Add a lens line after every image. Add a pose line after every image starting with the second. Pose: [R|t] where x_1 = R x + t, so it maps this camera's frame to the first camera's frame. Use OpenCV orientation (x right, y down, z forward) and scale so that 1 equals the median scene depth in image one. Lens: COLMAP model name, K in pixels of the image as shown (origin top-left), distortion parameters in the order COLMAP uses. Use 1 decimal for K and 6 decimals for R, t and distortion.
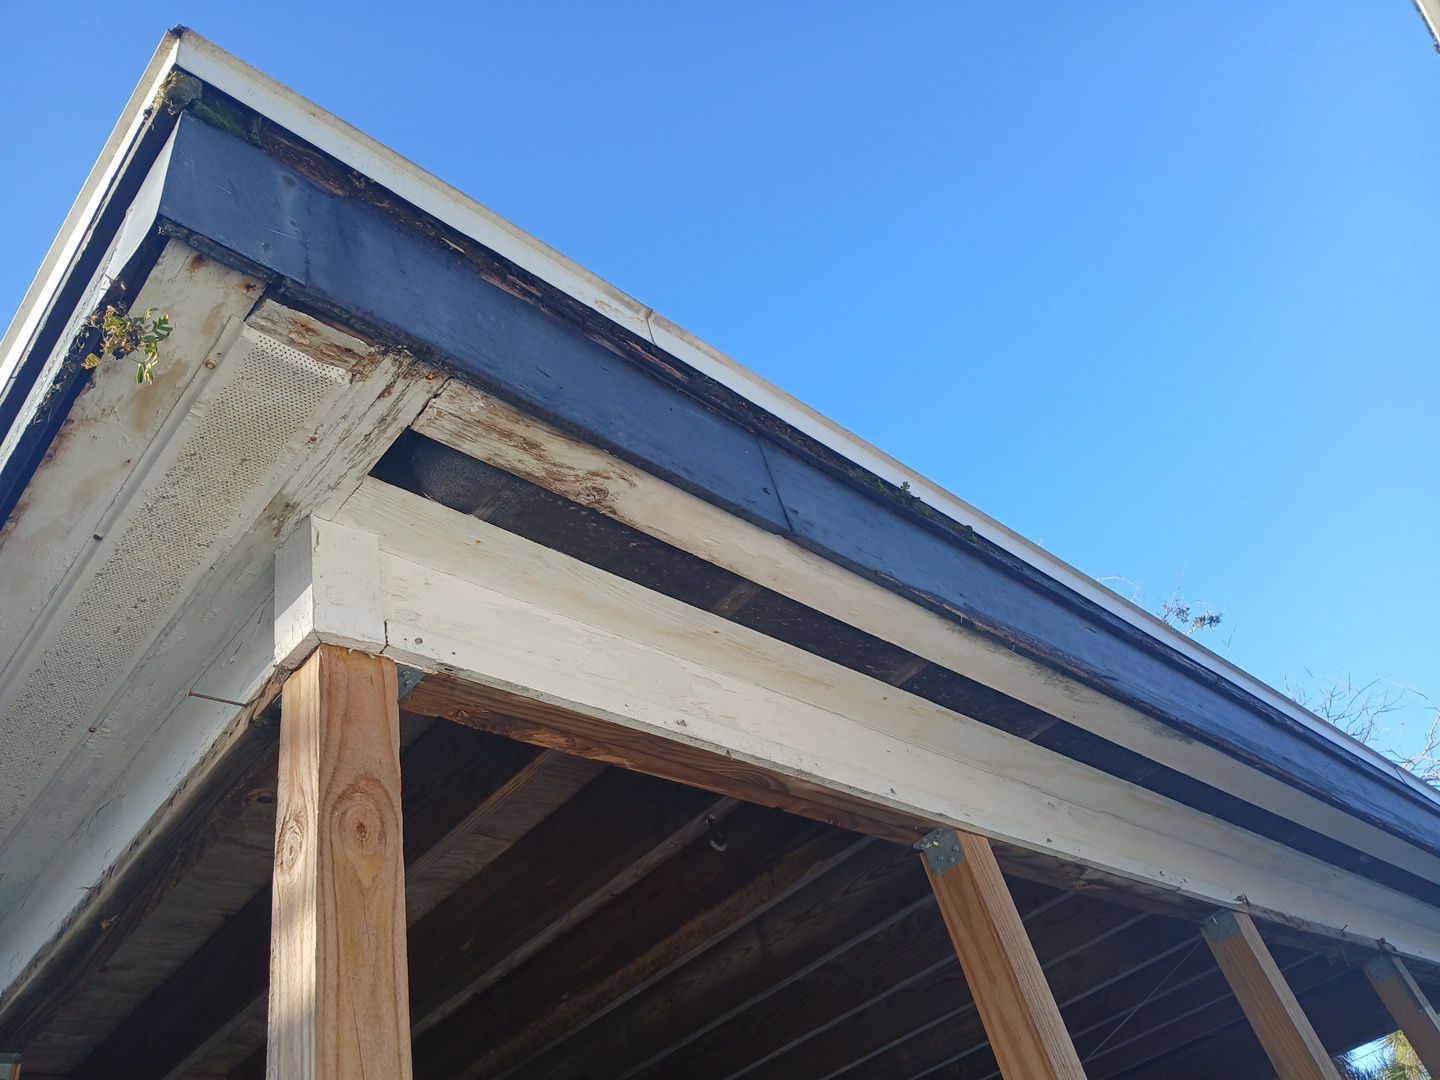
lens RADIAL K [[1086.6, 0, 717.1], [0, 1086.6, 538.2], [0, 0, 1]] dist [0.014174, 0.001570]
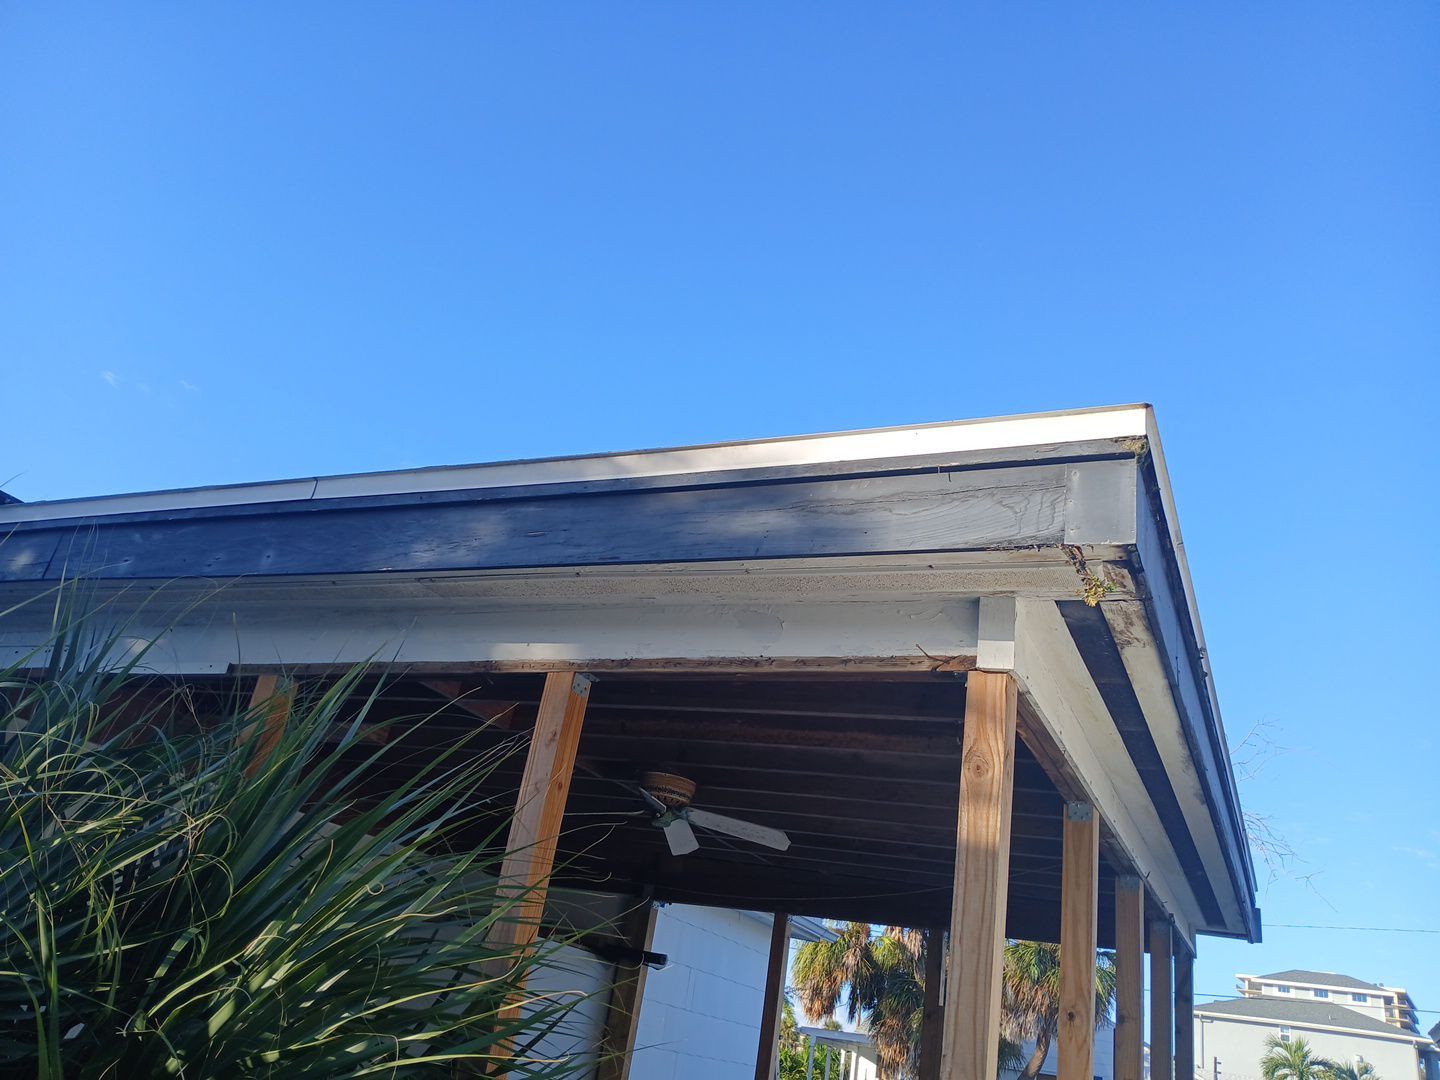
lens RADIAL K [[1086.6, 0, 717.6], [0, 1086.6, 540.7], [0, 0, 1]] dist [0.014174, 0.001570]
pose [[0.856803, 0.479468, 0.189733, -0.659716], [-0.514127, 0.822555, 0.243059, -0.160390], [-0.039527, -0.305800, 0.951275, -0.418344]]
